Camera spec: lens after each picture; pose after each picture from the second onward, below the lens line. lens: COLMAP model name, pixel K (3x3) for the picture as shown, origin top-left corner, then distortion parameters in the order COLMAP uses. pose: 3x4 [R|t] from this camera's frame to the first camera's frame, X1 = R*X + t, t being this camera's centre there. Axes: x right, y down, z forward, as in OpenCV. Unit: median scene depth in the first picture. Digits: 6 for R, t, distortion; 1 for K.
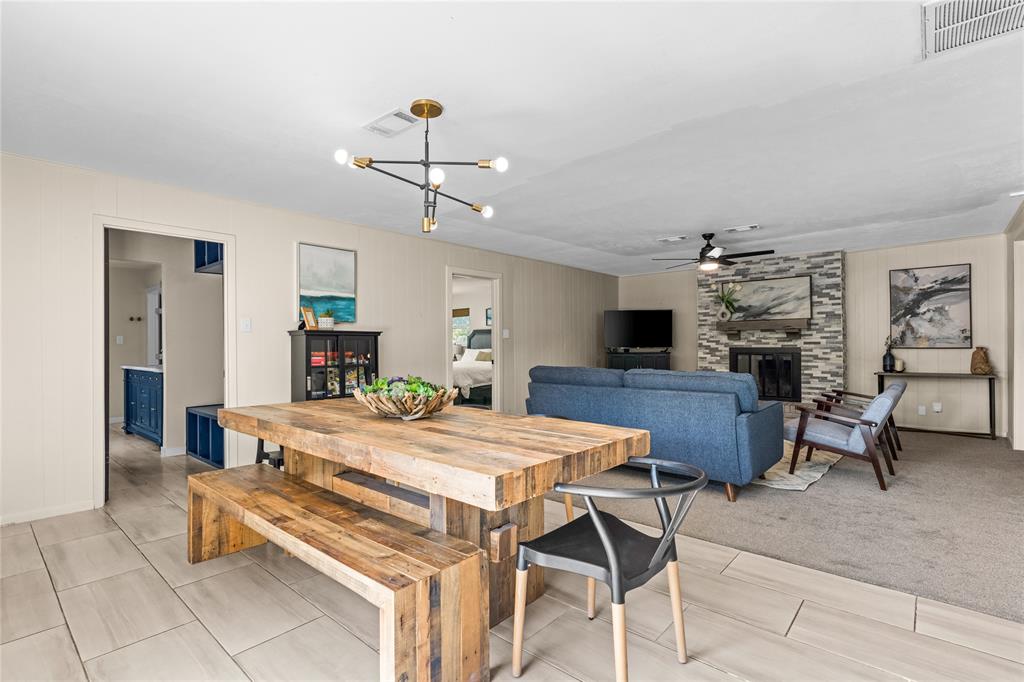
lens RADIAL K [[486.0, 0, 509.8], [0, 486.0, 344.3], [0, 0, 1]] dist [-0.001208, -0.000548]
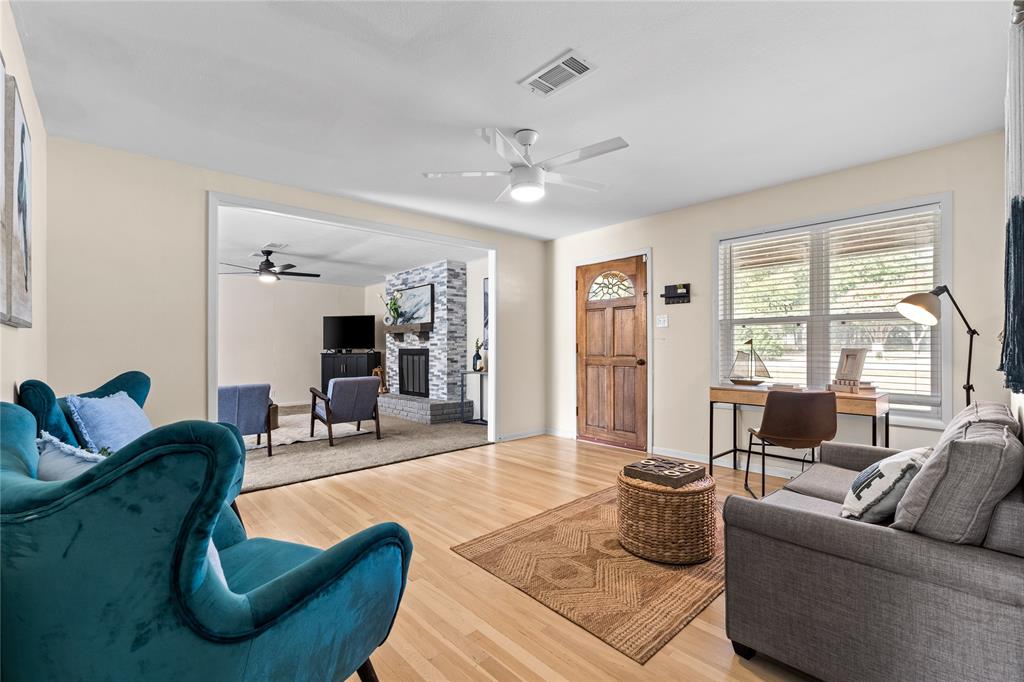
lens RADIAL K [[453.2, 0, 513.6], [0, 453.2, 344.7], [0, 0, 1]] dist [-0.001984, 0.000838]
pose [[0.994955, -0.000026, -0.100319, 0.910656], [-0.000536, 0.999984, -0.005571, 0.003302], [0.100318, 0.005597, 0.994940, -0.017706]]
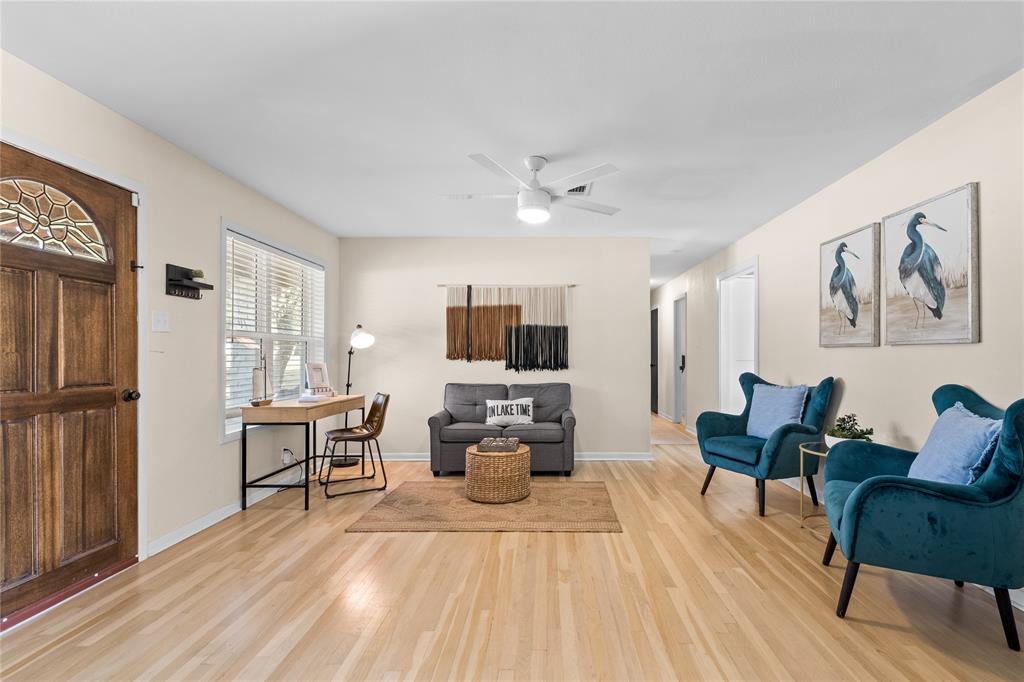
lens RADIAL K [[453.2, 0, 539.2], [0, 453.2, 348.2], [0, 0, 1]] dist [-0.001984, 0.000838]
pose [[-0.647459, 0.018707, 0.761871, 0.535028], [0.006175, 0.999795, -0.019301, -0.002875], [-0.762075, -0.007792, -0.647442, 0.695615]]
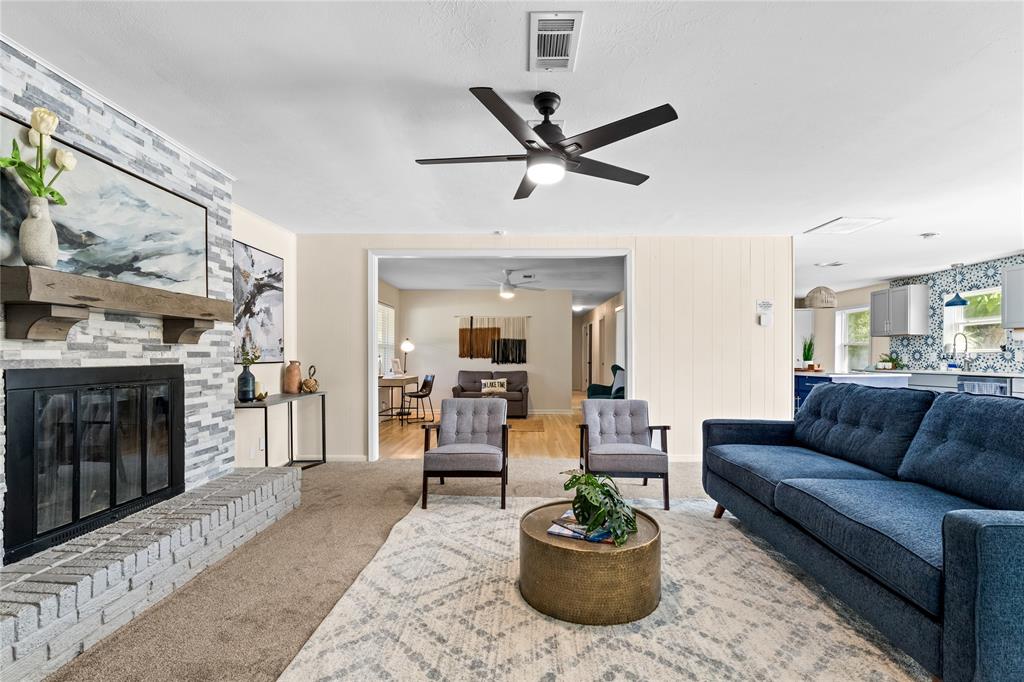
lens RADIAL K [[453.2, 0, 525.5], [0, 453.2, 358.3], [0, 0, 1]] dist [-0.001984, 0.000838]
pose [[-0.669258, 0.000951, 0.743030, 0.096626], [0.002402, 0.999997, 0.000884, 0.001394], [-0.743026, 0.002376, -0.669258, 1.059910]]
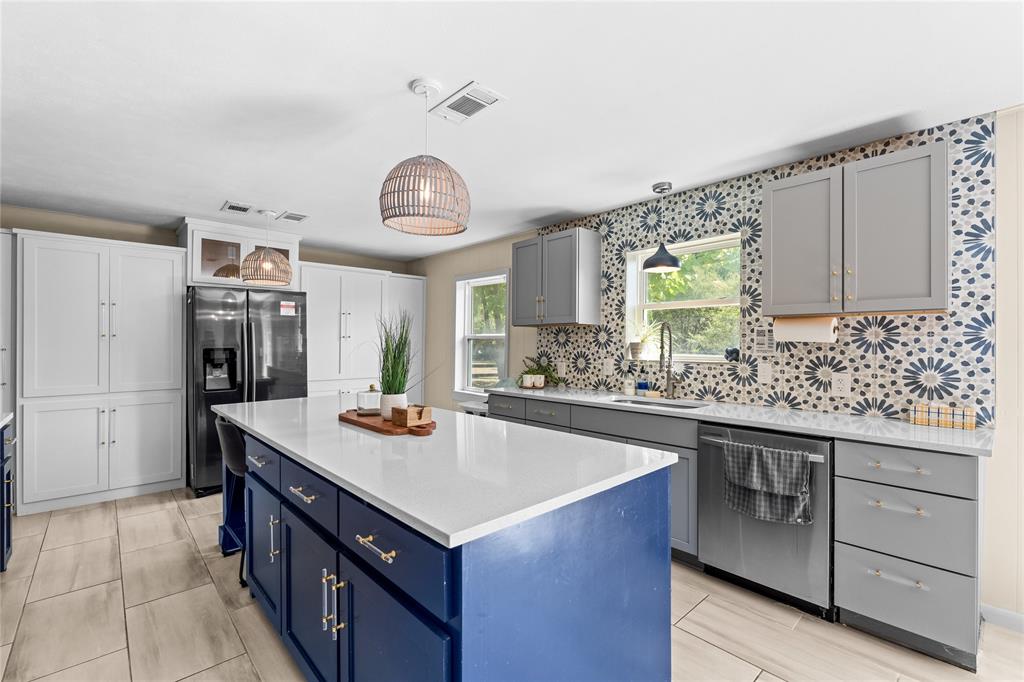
lens RADIAL K [[453.2, 0, 509.9], [0, 453.2, 343.3], [0, 0, 1]] dist [-0.001984, 0.000838]
pose [[-0.994218, -0.000634, 0.107381, 0.300160], [-0.000314, 0.999995, 0.003001, -0.028576], [-0.107383, 0.002950, -0.994213, 0.253173]]
